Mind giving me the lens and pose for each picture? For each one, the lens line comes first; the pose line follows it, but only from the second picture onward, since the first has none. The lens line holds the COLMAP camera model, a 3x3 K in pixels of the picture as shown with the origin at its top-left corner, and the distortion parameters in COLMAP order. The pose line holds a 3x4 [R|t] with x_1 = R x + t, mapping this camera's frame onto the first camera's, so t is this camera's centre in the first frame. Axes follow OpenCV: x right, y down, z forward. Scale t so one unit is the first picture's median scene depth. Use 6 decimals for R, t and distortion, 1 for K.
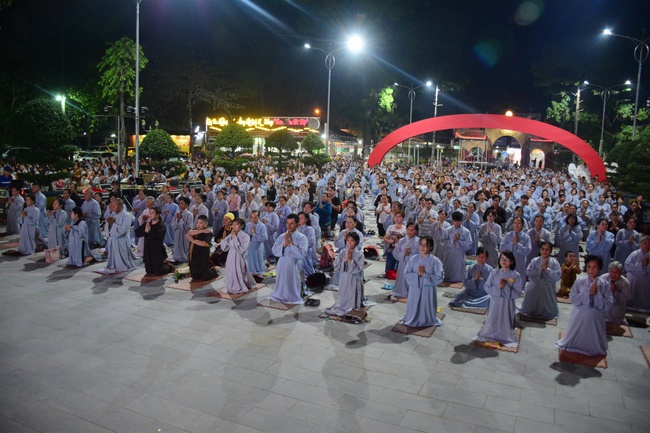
lens RADIAL K [[513.8, 0, 326.9], [0, 513.8, 219.8], [0, 0, 1]] dist [-0.134086, 0.078943]
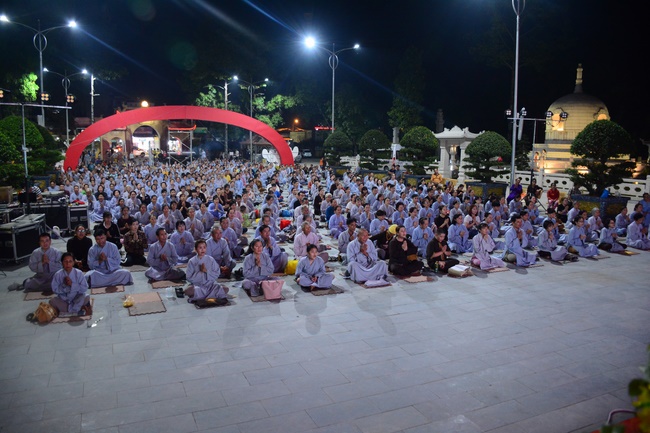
lens RADIAL K [[513.8, 0, 325.4], [0, 513.8, 217.2], [0, 0, 1]] dist [-0.134086, 0.078943]
pose [[0.717600, -0.113247, 0.687186, -0.162934], [0.103322, 0.993084, 0.055763, -0.003172], [-0.688749, 0.030986, 0.724338, 0.026916]]
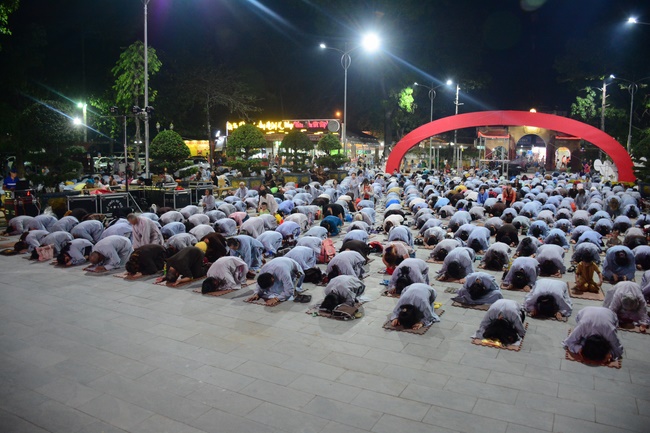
lens RADIAL K [[513.8, 0, 323.7], [0, 513.8, 217.3], [0, 0, 1]] dist [-0.134086, 0.078943]
pose [[0.998347, -0.013531, -0.055862, 0.010671], [0.012796, 0.999827, -0.013489, 0.004237], [0.056035, 0.012752, 0.998347, 0.010359]]
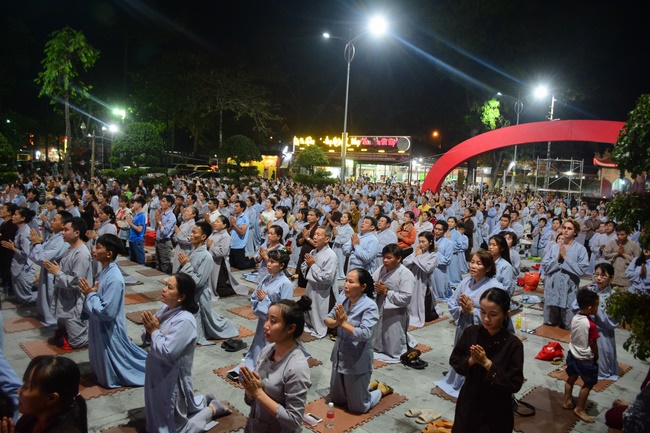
lens RADIAL K [[513.8, 0, 322.8], [0, 513.8, 215.9], [0, 0, 1]] dist [-0.134086, 0.078943]
pose [[0.938358, 0.051066, -0.341873, 0.184824], [-0.074285, 0.995710, -0.055163, -0.016232], [0.337589, 0.077159, 0.938126, 0.220721]]
